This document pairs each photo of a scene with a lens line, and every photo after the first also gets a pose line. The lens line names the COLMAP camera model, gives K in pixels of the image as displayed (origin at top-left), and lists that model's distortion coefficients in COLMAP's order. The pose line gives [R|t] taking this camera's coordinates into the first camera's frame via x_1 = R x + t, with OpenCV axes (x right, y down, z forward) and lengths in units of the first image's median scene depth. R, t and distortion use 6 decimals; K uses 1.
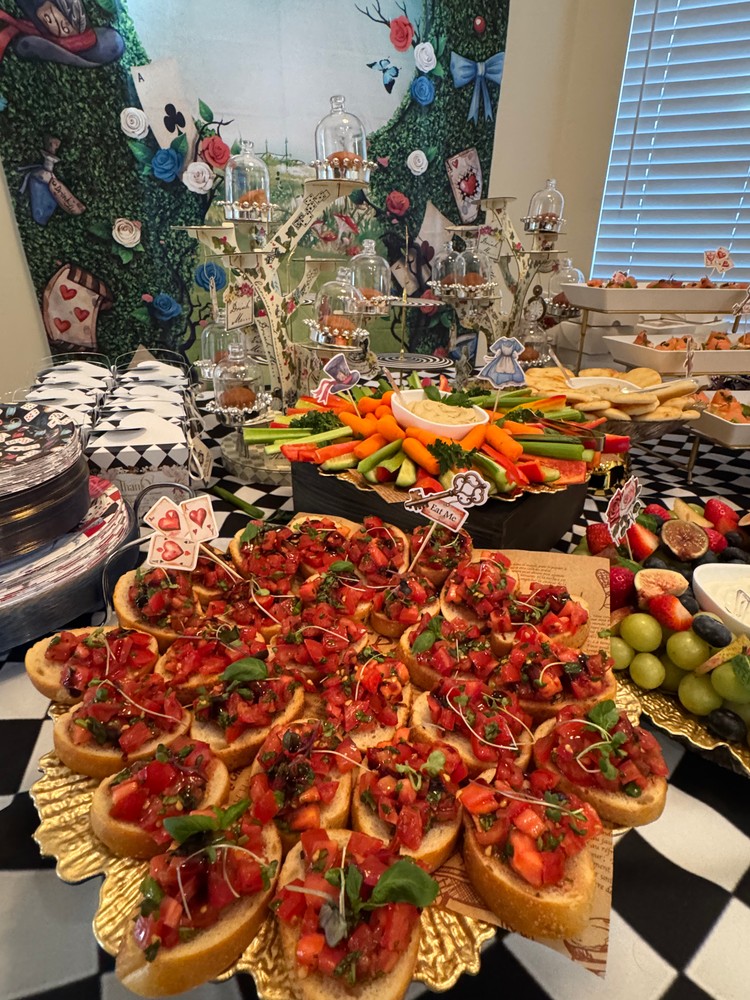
lens RADIAL K [[585.5, 0, 375.0], [0, 585.5, 500.0], [0, 0, 1]] dist [-0.007963, 0.017406]
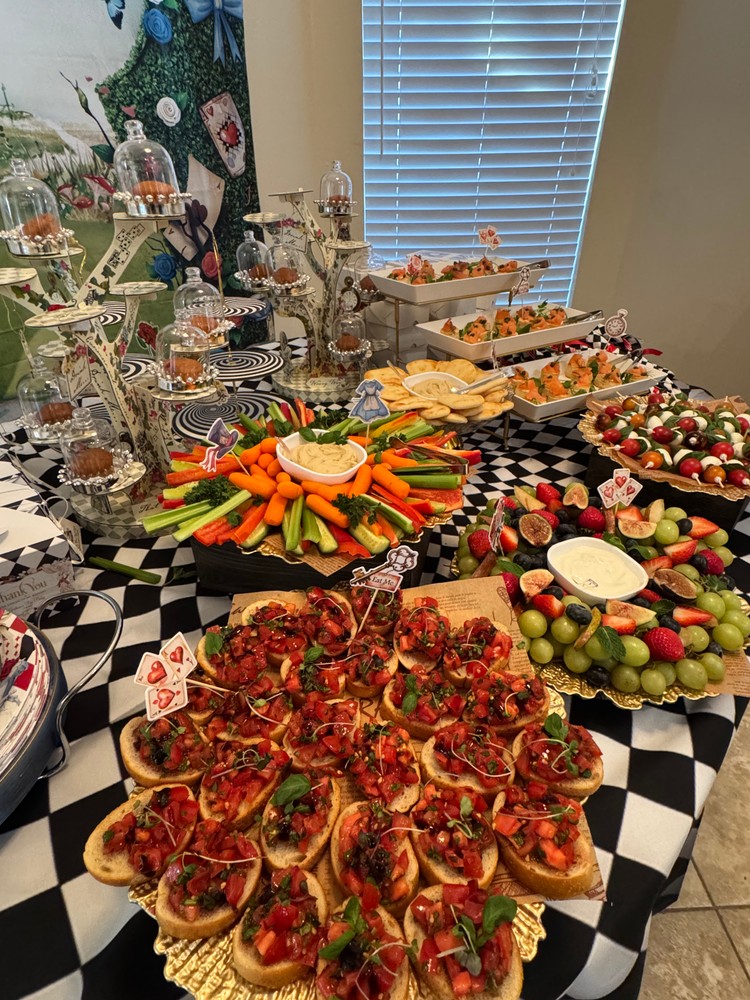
lens RADIAL K [[581.2, 0, 402.3], [0, 581.2, 500.6], [0, 0, 1]] dist [-0.001827, 0.002112]
pose [[0.904060, -0.227844, 0.361612, -0.157946], [0.171449, 0.968332, 0.181491, -0.228537], [-0.391512, -0.102081, 0.914493, -0.054940]]
